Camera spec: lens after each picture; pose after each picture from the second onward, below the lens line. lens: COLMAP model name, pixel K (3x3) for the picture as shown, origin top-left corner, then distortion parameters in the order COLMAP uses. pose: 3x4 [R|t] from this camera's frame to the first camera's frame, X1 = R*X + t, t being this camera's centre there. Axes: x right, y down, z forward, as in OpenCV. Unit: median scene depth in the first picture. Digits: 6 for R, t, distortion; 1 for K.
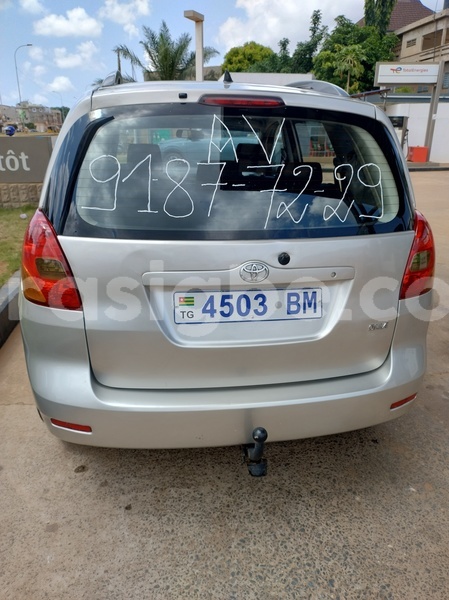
lens RADIAL K [[438.6, 0, 224.5], [0, 438.6, 300.0], [0, 0, 1]] dist [0.022962, -0.006959]
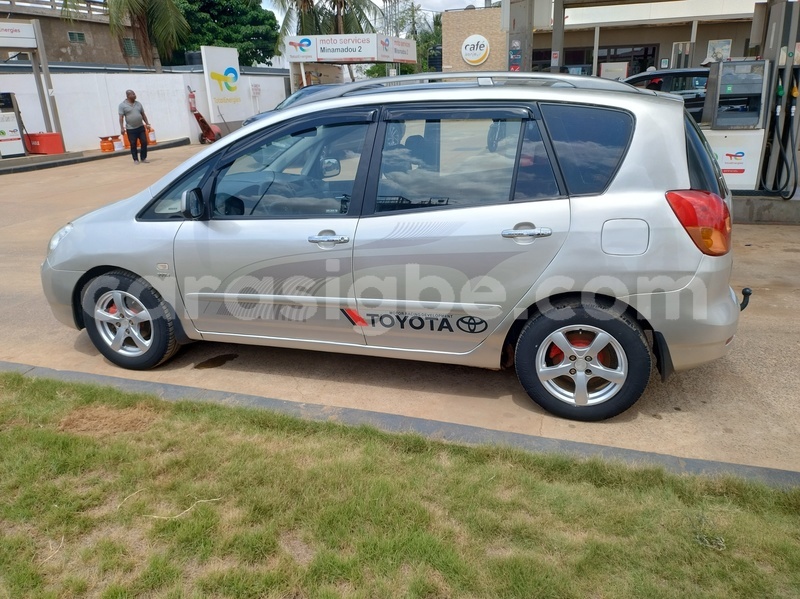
lens RADIAL K [[584.8, 0, 400.0], [0, 584.8, 299.5], [0, 0, 1]] dist [0.022962, -0.006959]
pose [[0.451871, -0.326234, 0.830291, -0.206957], [0.364243, 0.917087, 0.162105, -0.044462], [-0.814333, 0.229178, 0.533234, 0.076334]]
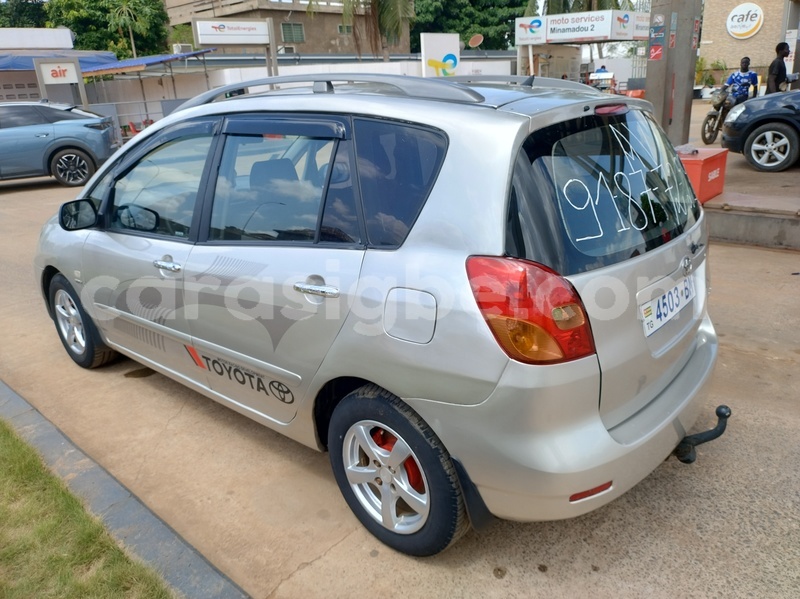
lens RADIAL K [[595.9, 0, 400.0], [0, 595.9, 299.5], [0, 0, 1]] dist [0.017670, -0.008853]
pose [[0.768191, -0.263966, 0.583270, -0.110220], [0.289341, 0.955840, 0.051504, -0.021711], [-0.571108, 0.129199, 0.810644, 0.020010]]
